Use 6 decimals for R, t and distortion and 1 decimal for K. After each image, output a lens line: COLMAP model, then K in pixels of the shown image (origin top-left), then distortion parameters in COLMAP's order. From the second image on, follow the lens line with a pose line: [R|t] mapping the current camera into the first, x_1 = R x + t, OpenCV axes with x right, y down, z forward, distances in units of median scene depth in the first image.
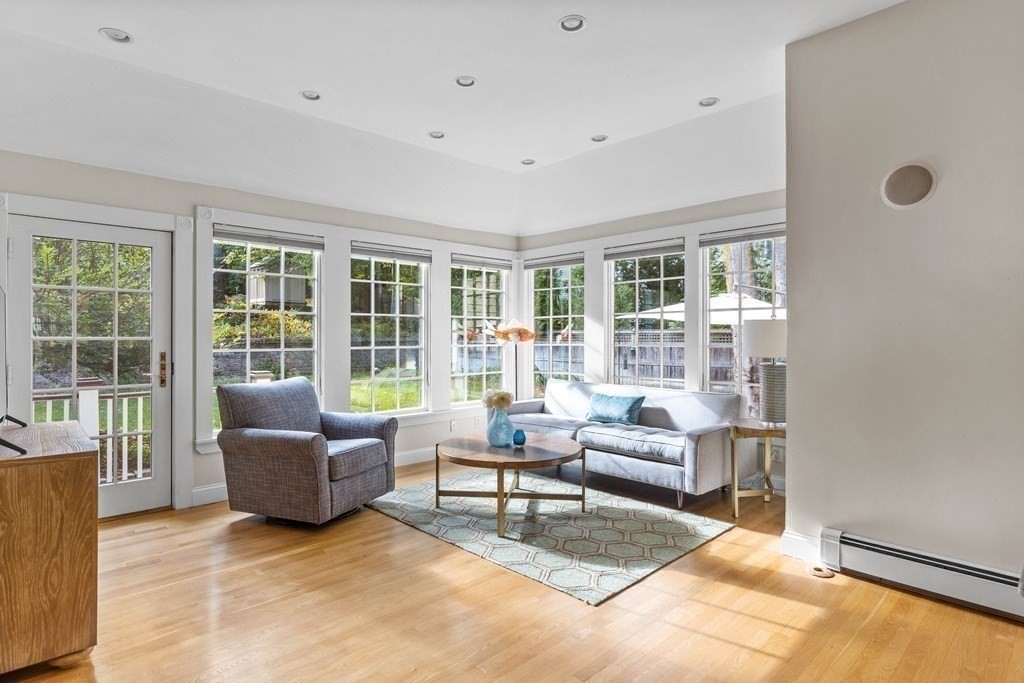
lens RADIAL K [[548.5, 0, 510.0], [0, 548.5, 344.4], [0, 0, 1]] dist [0.000638, -0.001125]
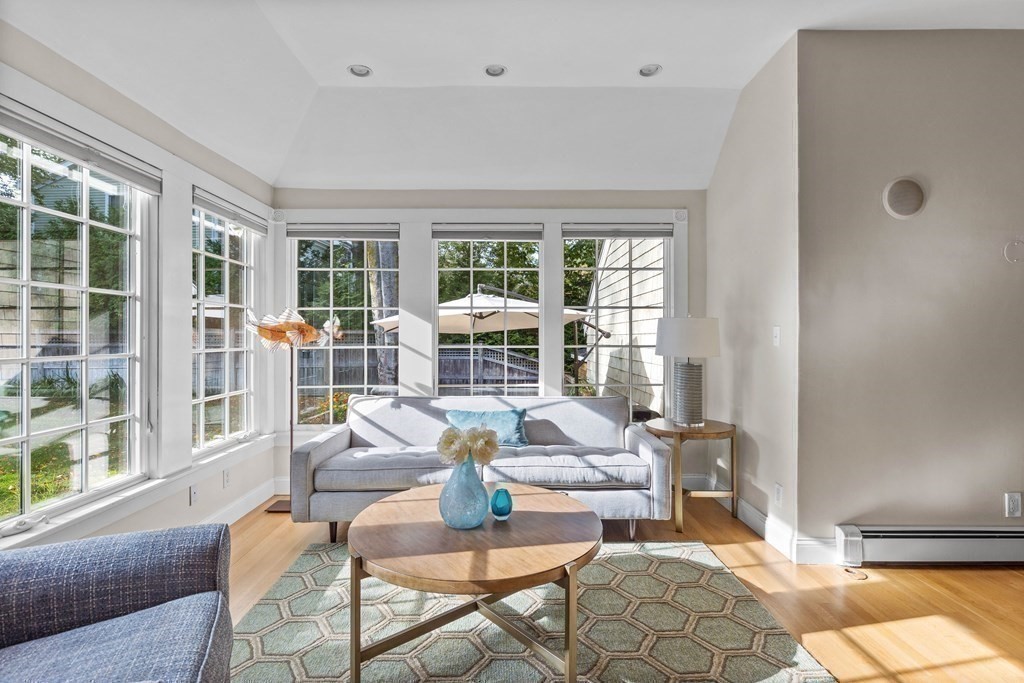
lens RADIAL K [[483.8, 0, 512.0], [0, 483.8, 341.5], [0, 0, 1]] dist [-0.000217, -0.005253]
pose [[0.682396, -0.005360, 0.730963, -0.344078], [0.009044, 0.999958, -0.001111, -0.005072], [-0.730927, 0.007369, 0.682416, 0.601780]]
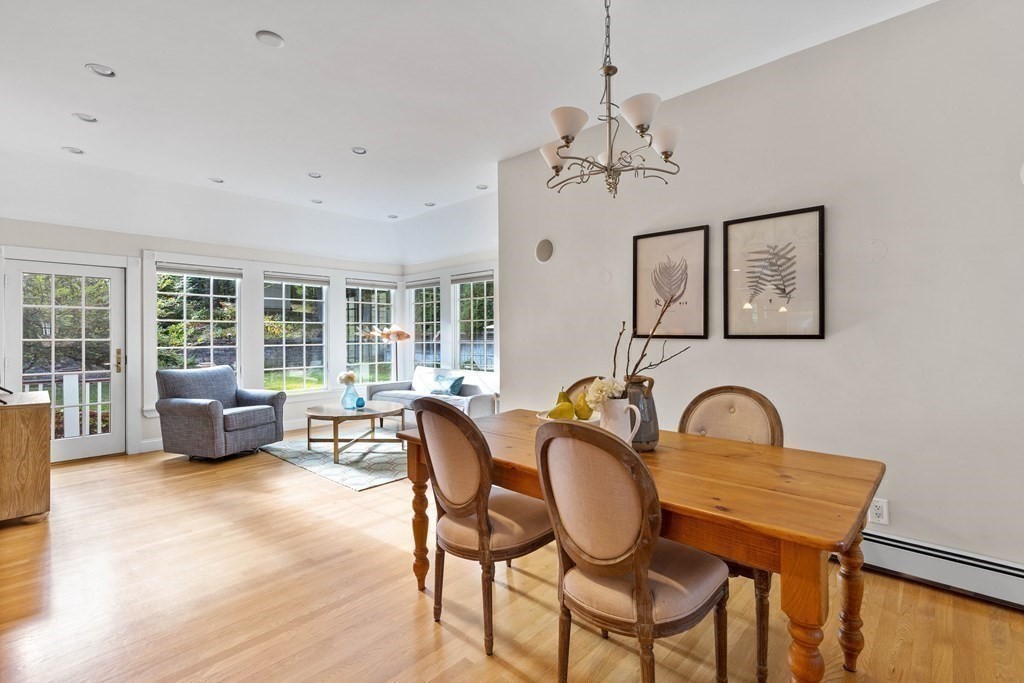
lens RADIAL K [[471.4, 0, 519.0], [0, 471.4, 342.5], [0, 0, 1]] dist [-0.001396, -0.000041]
pose [[0.997905, -0.006118, 0.064412, 0.364574], [0.006141, 0.999981, -0.000156, 0.003352], [-0.064410, 0.000551, 0.997923, -0.340269]]
